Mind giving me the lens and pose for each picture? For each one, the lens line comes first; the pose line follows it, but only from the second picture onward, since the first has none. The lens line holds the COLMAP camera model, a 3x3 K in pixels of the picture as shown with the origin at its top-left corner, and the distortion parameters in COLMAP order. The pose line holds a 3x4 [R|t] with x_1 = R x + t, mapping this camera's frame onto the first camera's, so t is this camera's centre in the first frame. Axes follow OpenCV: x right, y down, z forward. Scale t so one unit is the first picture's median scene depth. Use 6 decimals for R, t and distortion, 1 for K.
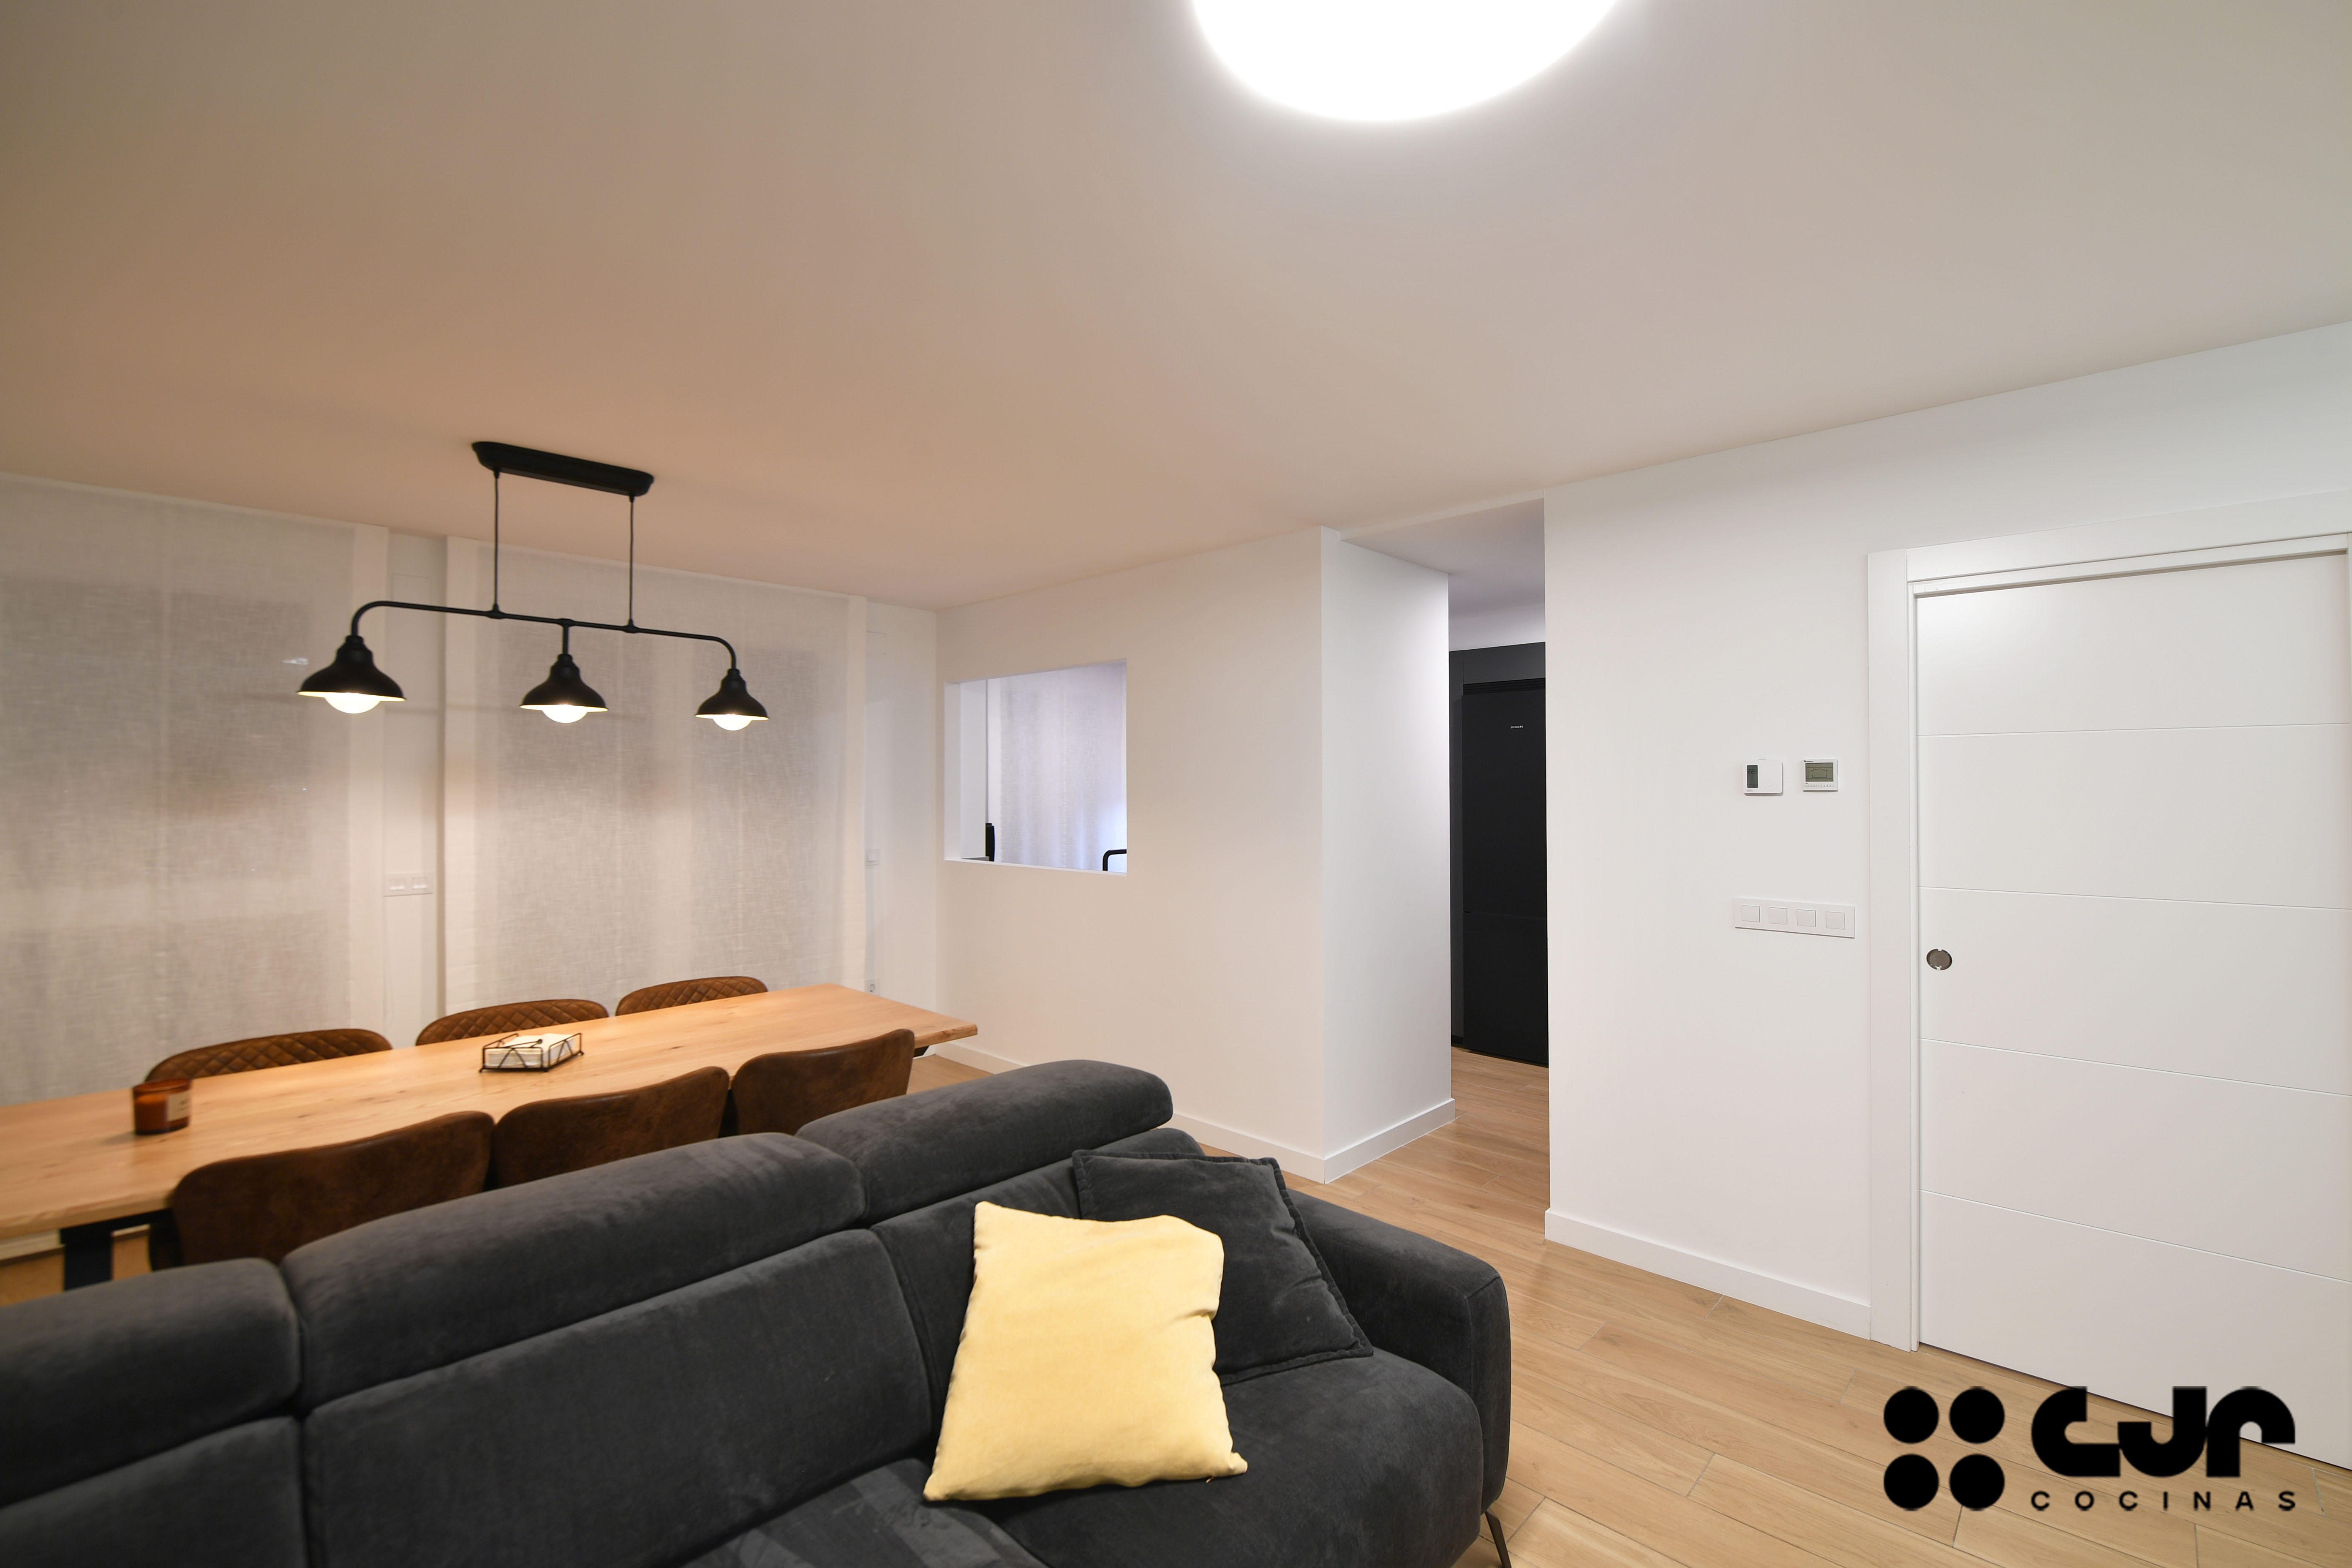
lens RADIAL K [[1016.6, 0, 1196.5], [0, 1016.6, 786.9], [0, 0, 1]] dist [-0.016755, -0.000156]
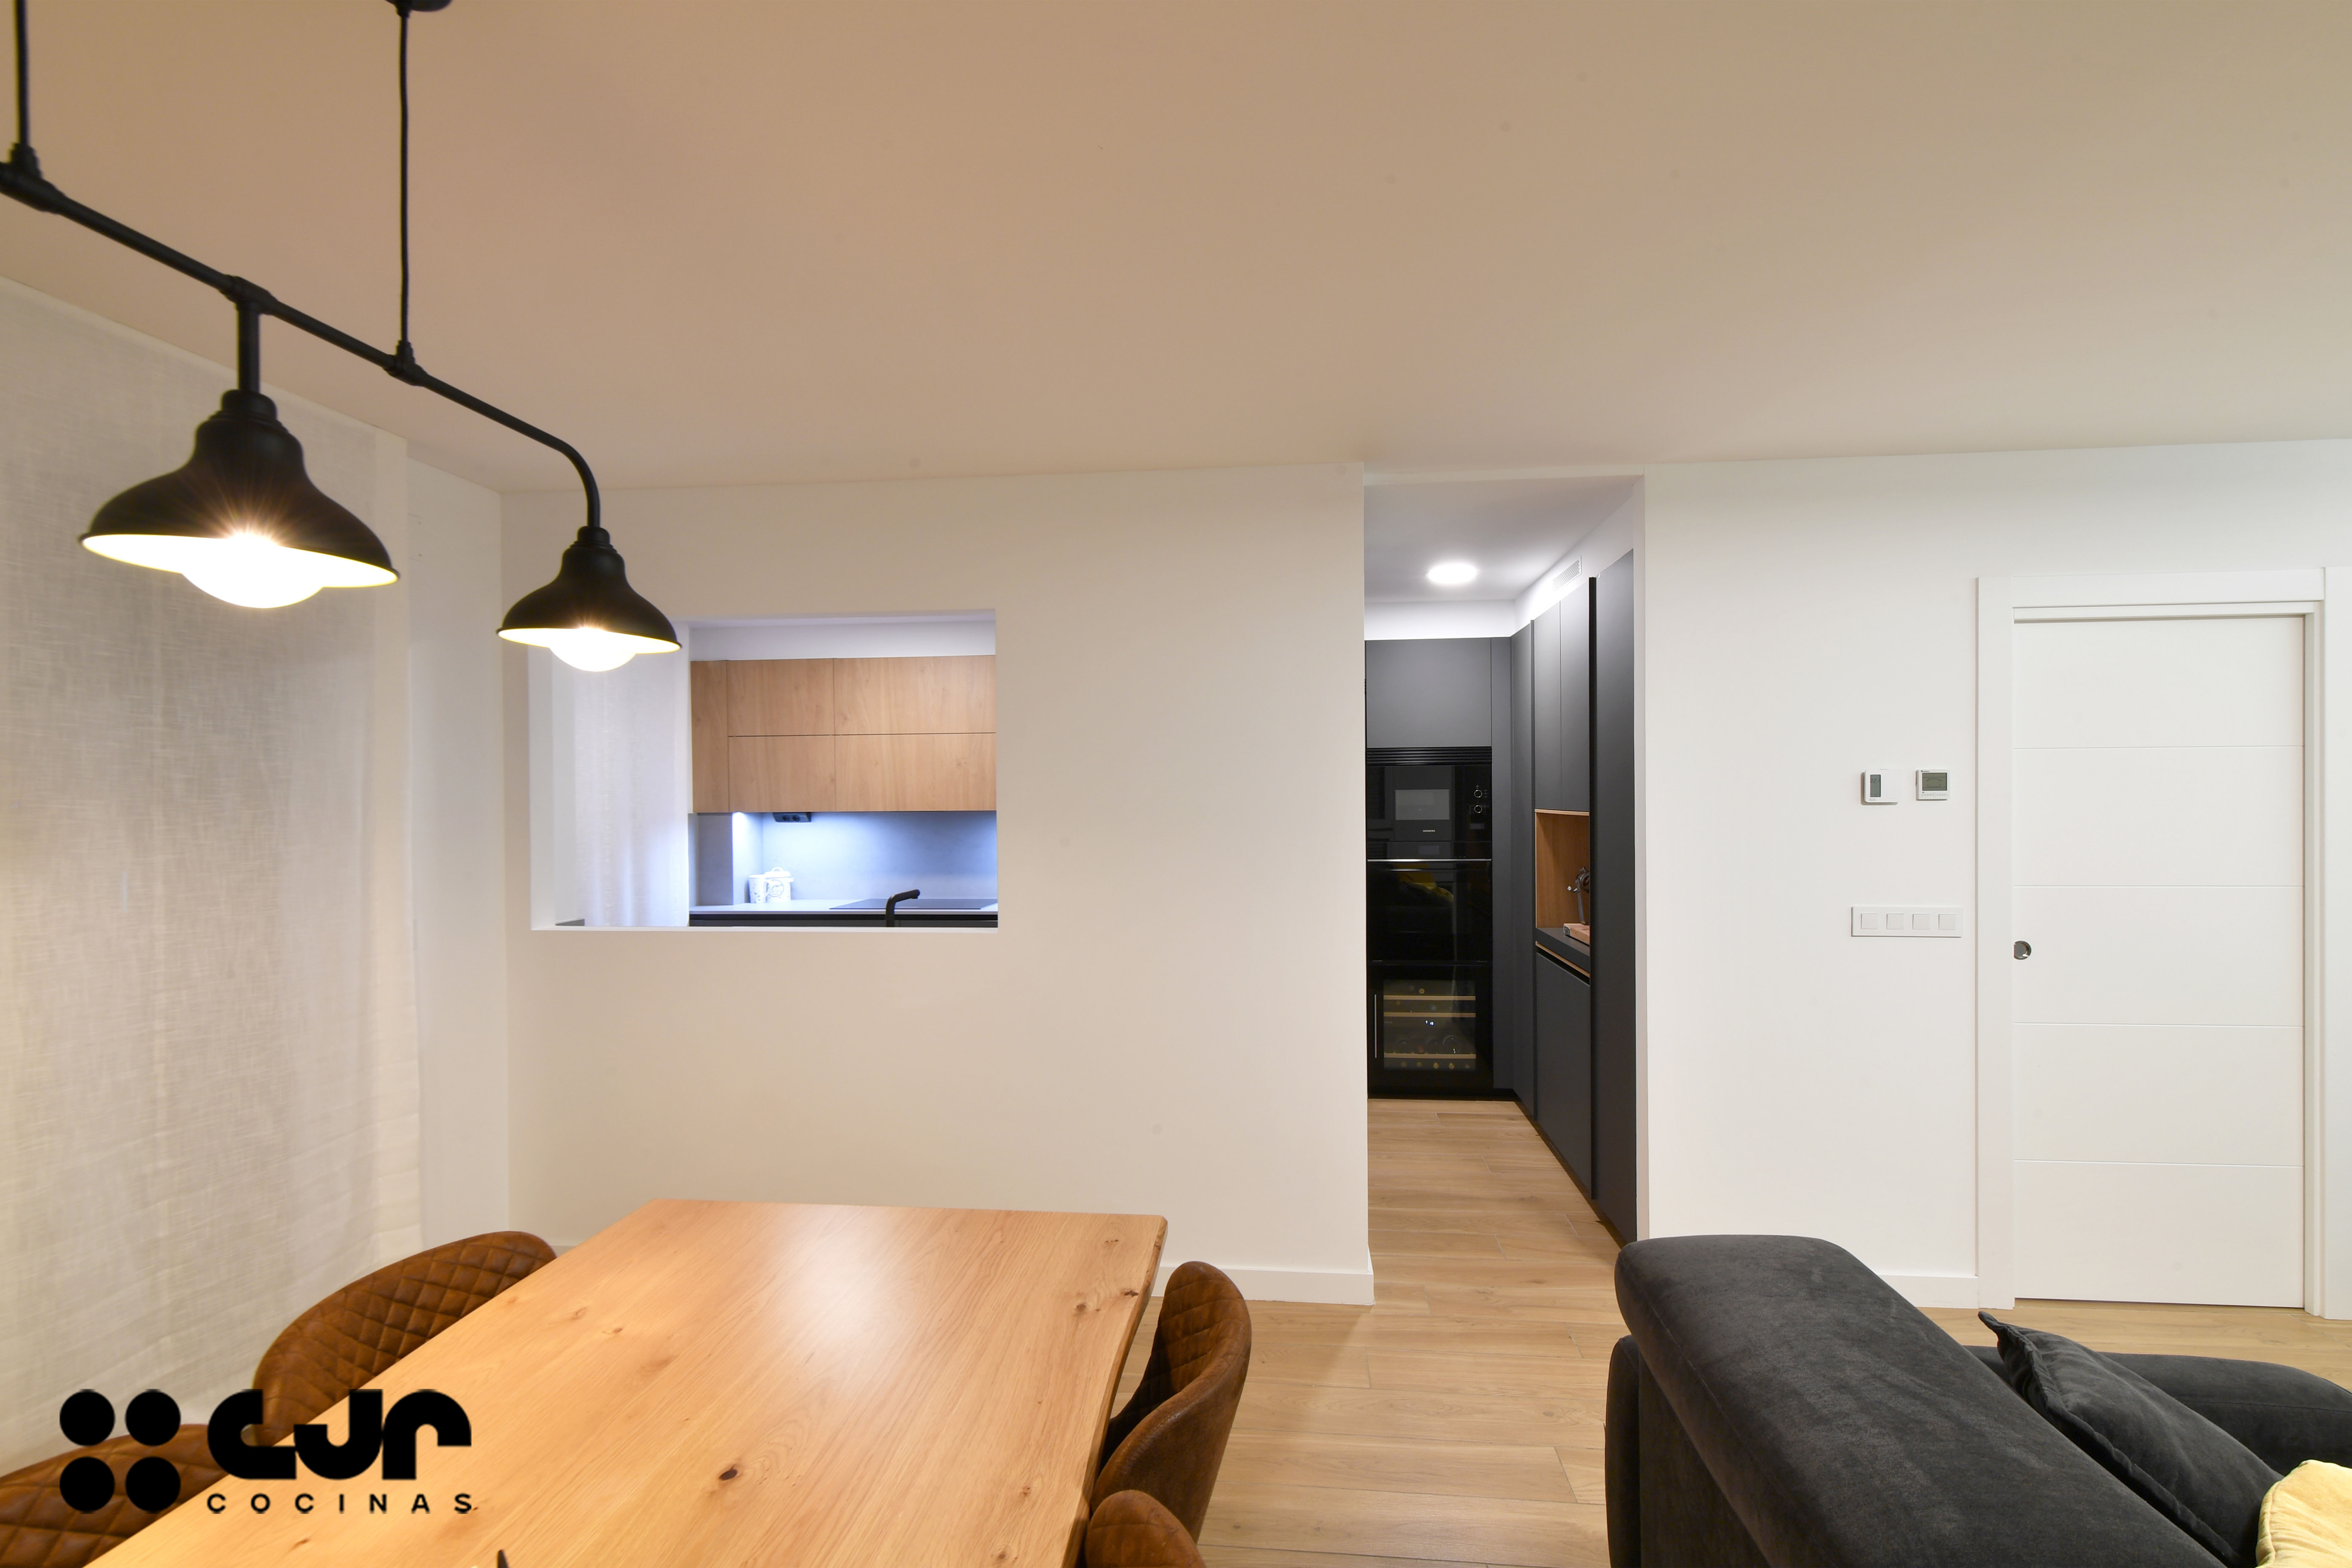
lens RADIAL K [[1055.7, 0, 1205.4], [0, 1055.7, 803.7], [0, 0, 1]] dist [0.004130, -0.003195]
pose [[0.786035, -0.007375, 0.618138, -0.596614], [0.005393, 0.999973, 0.005073, -0.000978], [-0.618158, -0.000654, 0.786053, 0.548862]]
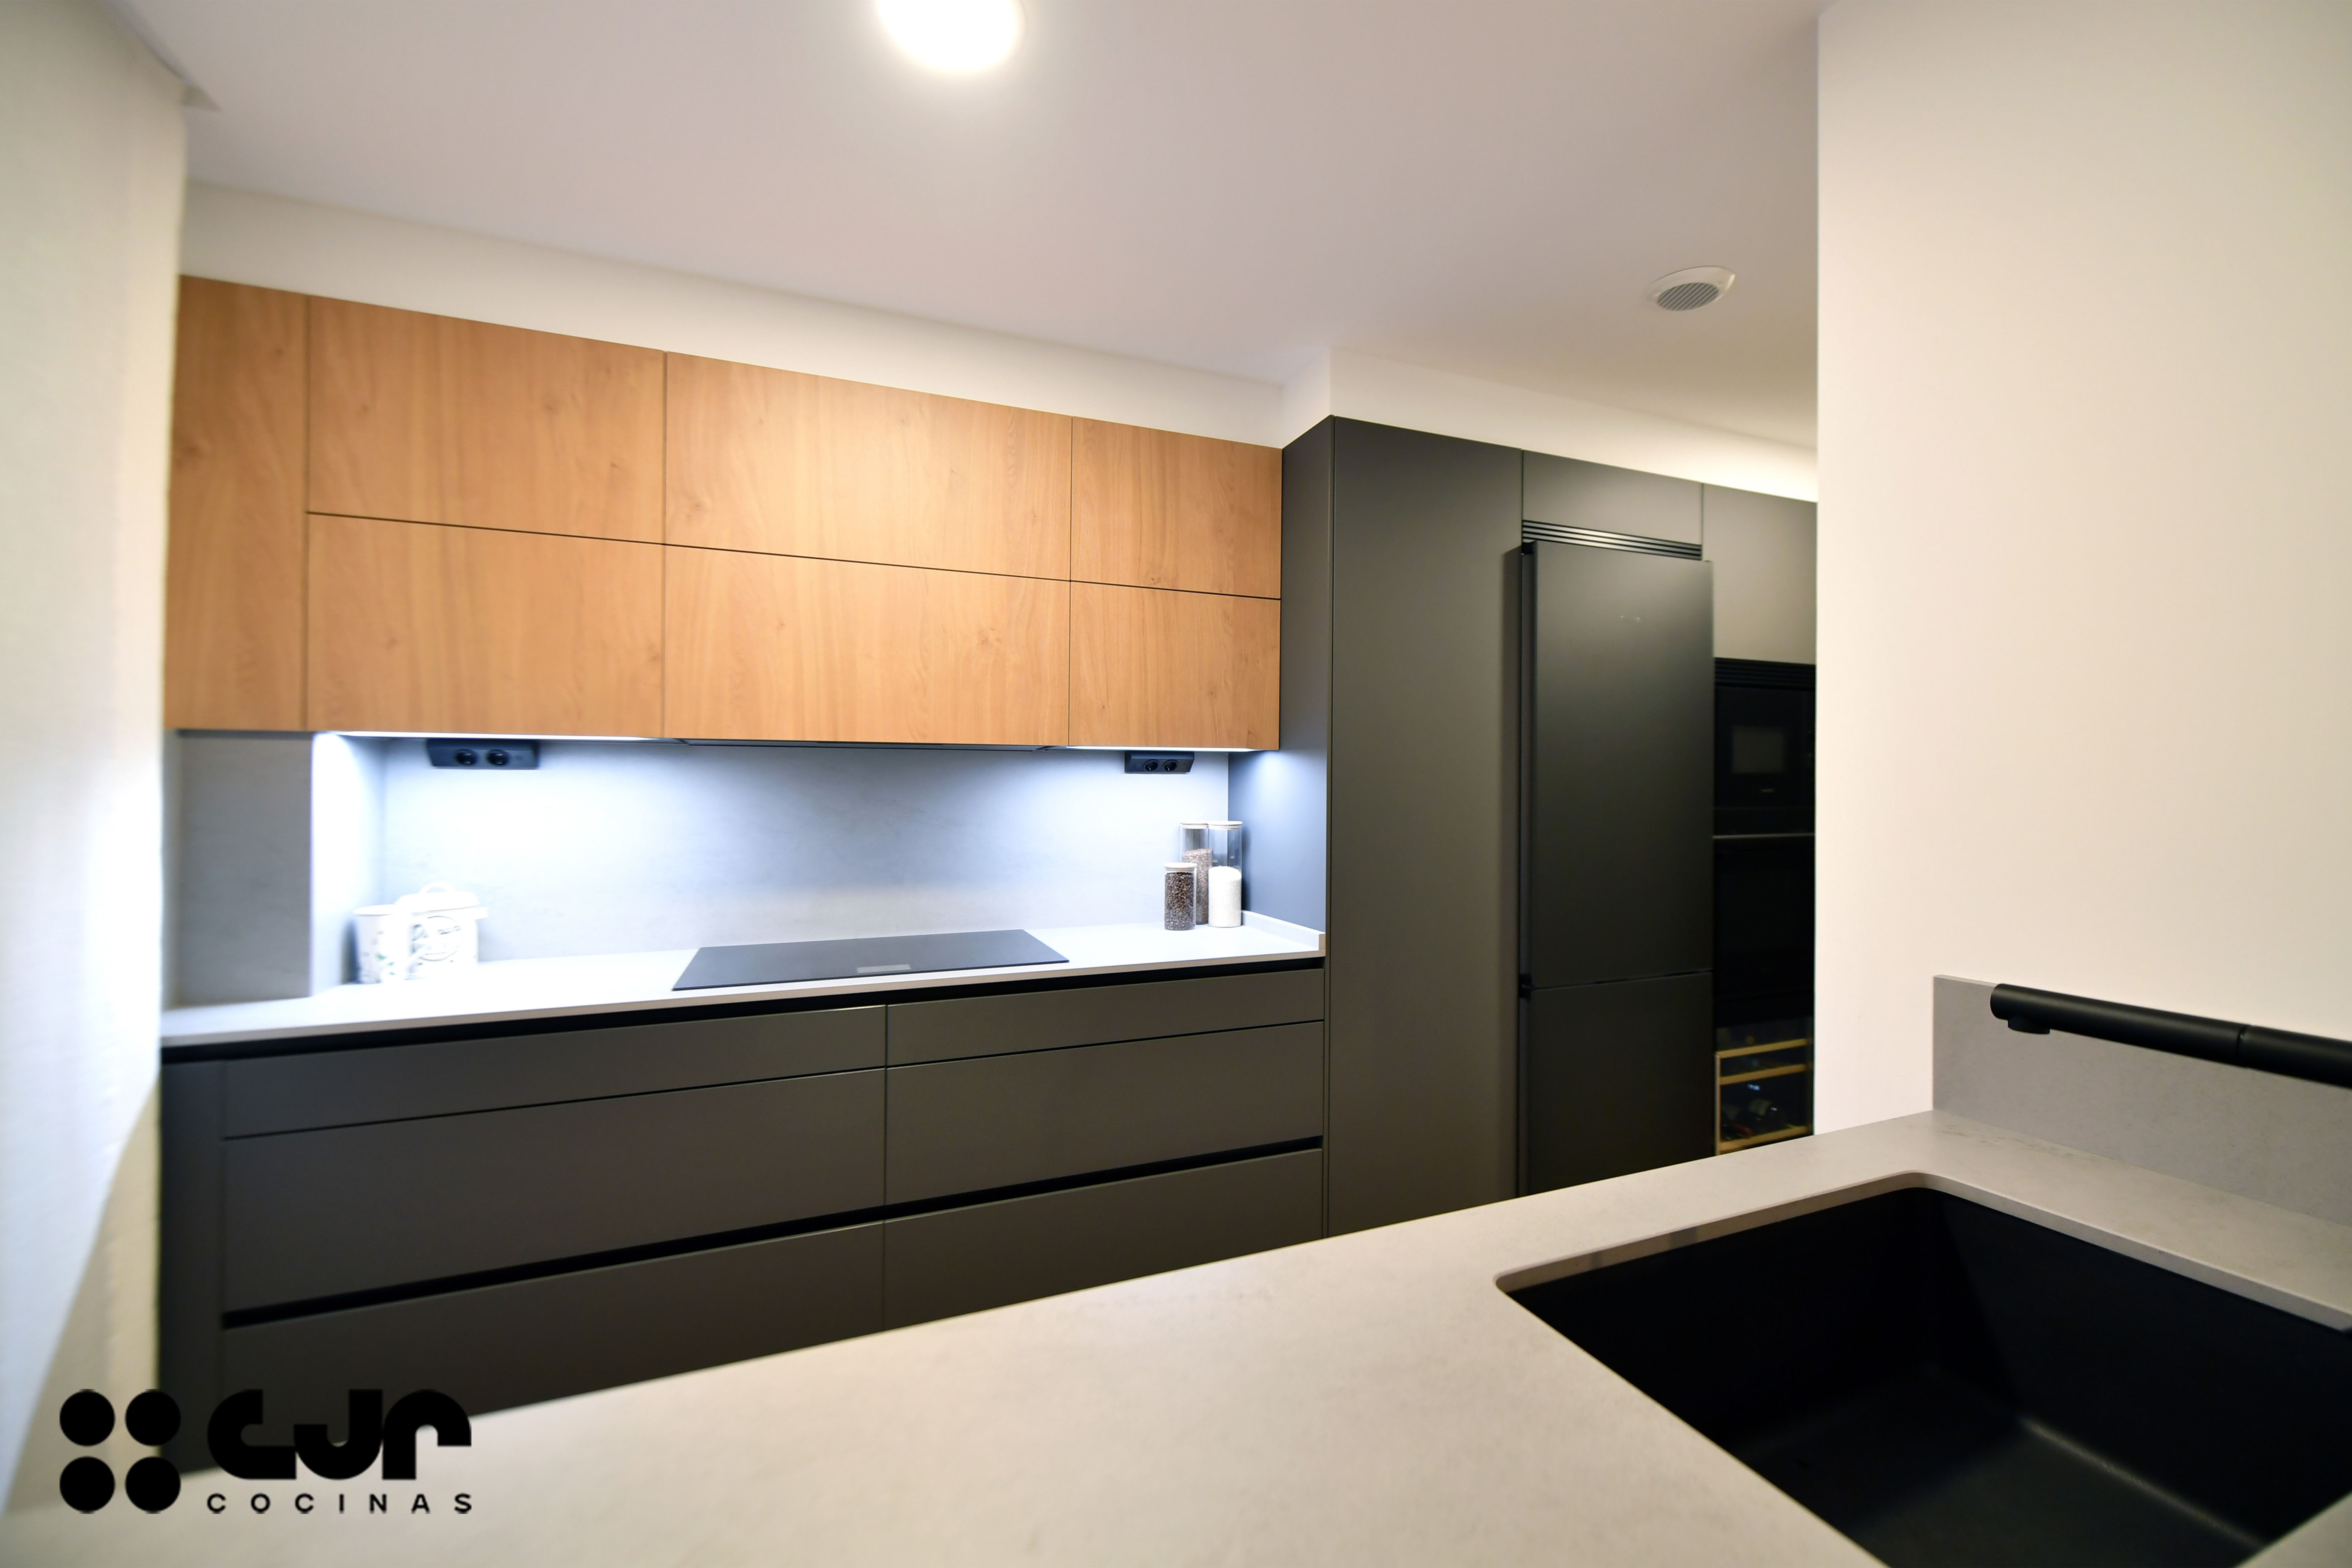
lens RADIAL K [[928.6, 0, 1160.0], [0, 928.6, 790.9], [0, 0, 1]] dist [0.005512, -0.002249]
pose [[0.406320, 0.016713, 0.913578, -0.423399], [0.001799, 0.999816, -0.019091, 0.065632], [-0.913729, 0.009400, 0.406215, 1.754812]]
